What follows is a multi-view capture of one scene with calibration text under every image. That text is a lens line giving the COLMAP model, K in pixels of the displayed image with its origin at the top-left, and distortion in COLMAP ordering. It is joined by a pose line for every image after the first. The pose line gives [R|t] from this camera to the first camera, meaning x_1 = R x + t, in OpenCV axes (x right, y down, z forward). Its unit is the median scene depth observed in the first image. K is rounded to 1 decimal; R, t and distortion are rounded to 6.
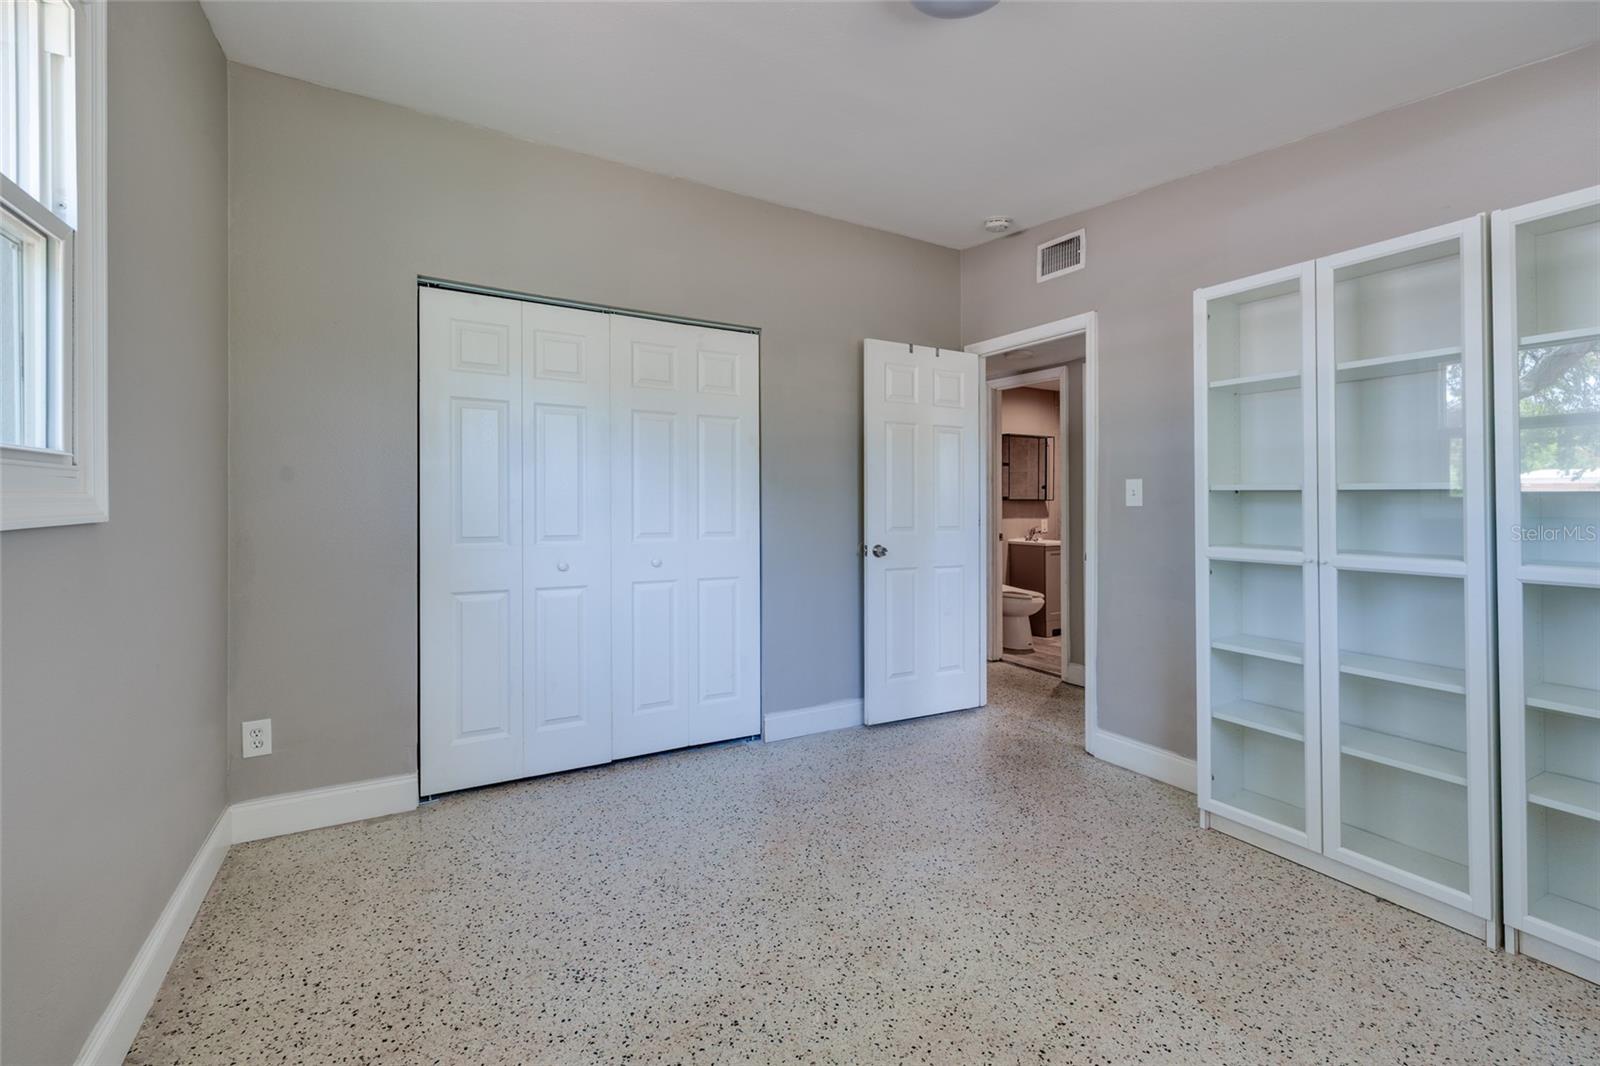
lens RADIAL K [[684.3, 0, 810.0], [0, 684.3, 515.0], [0, 0, 1]] dist [0.000255, 0.000392]
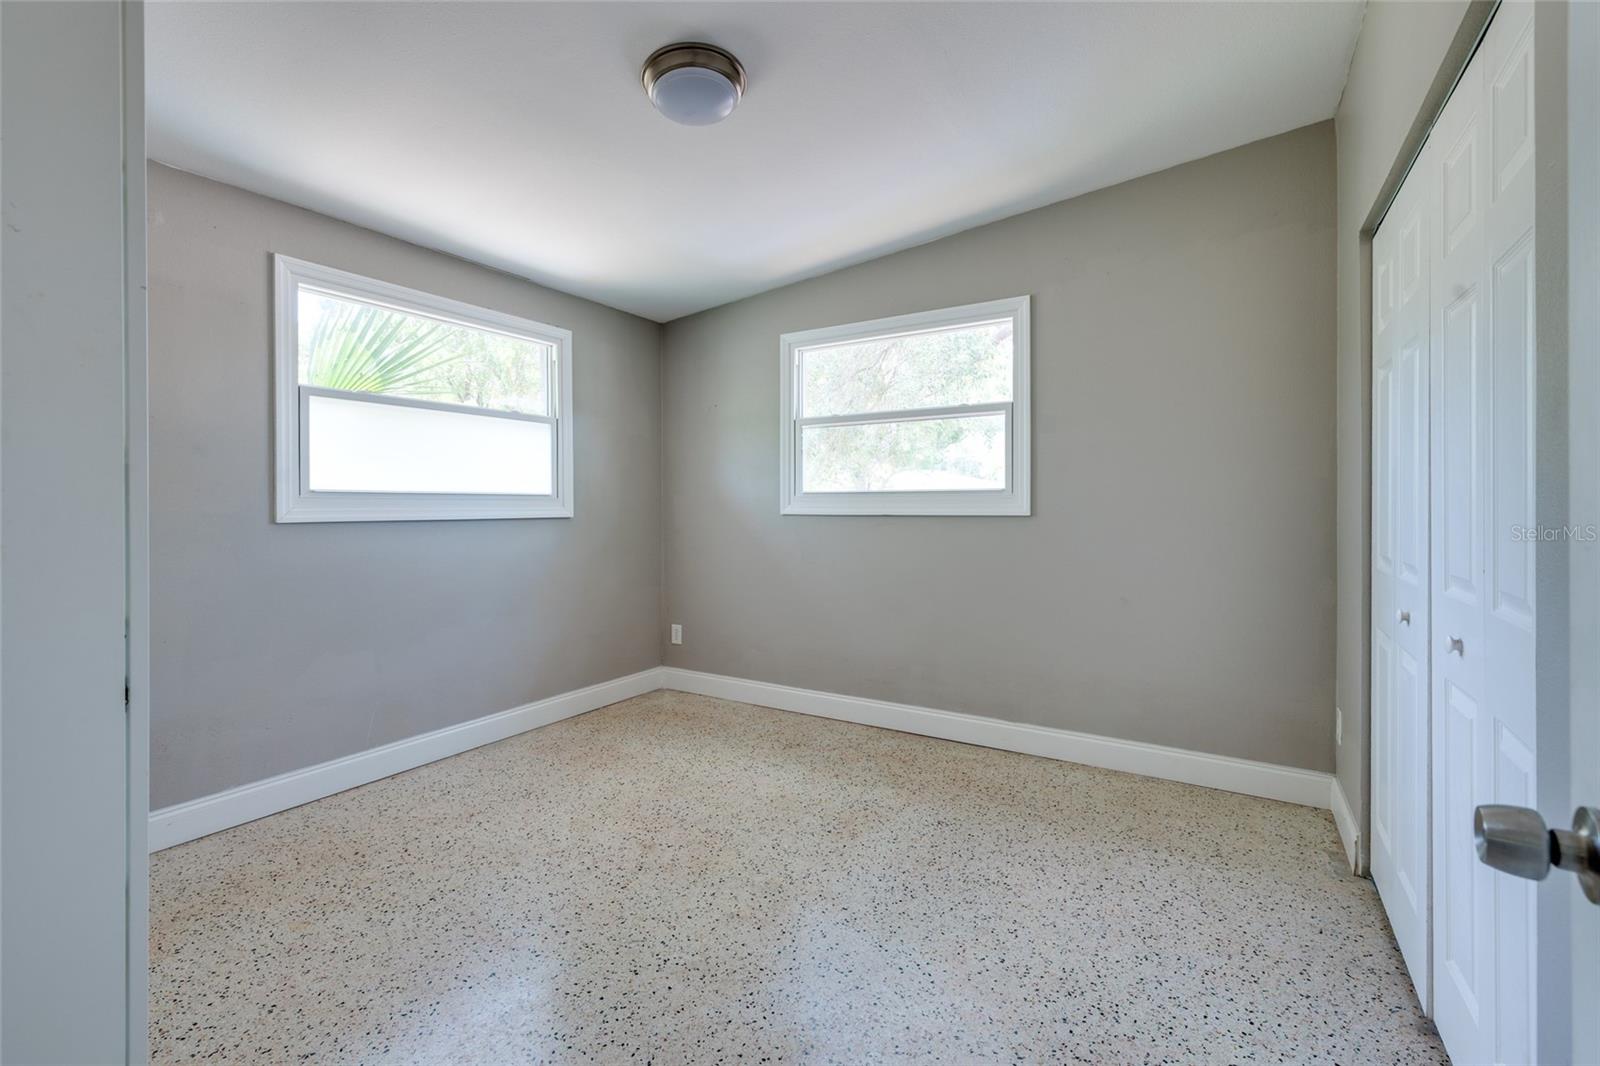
lens RADIAL K [[684.3, 0, 810.0], [0, 684.3, 515.0], [0, 0, 1]] dist [0.000255, 0.000392]
pose [[-0.879441, -0.000801, -0.476007, 0.537716], [-0.014893, 0.999555, 0.025833, -0.030614], [0.475774, 0.029808, -0.879062, 1.831932]]
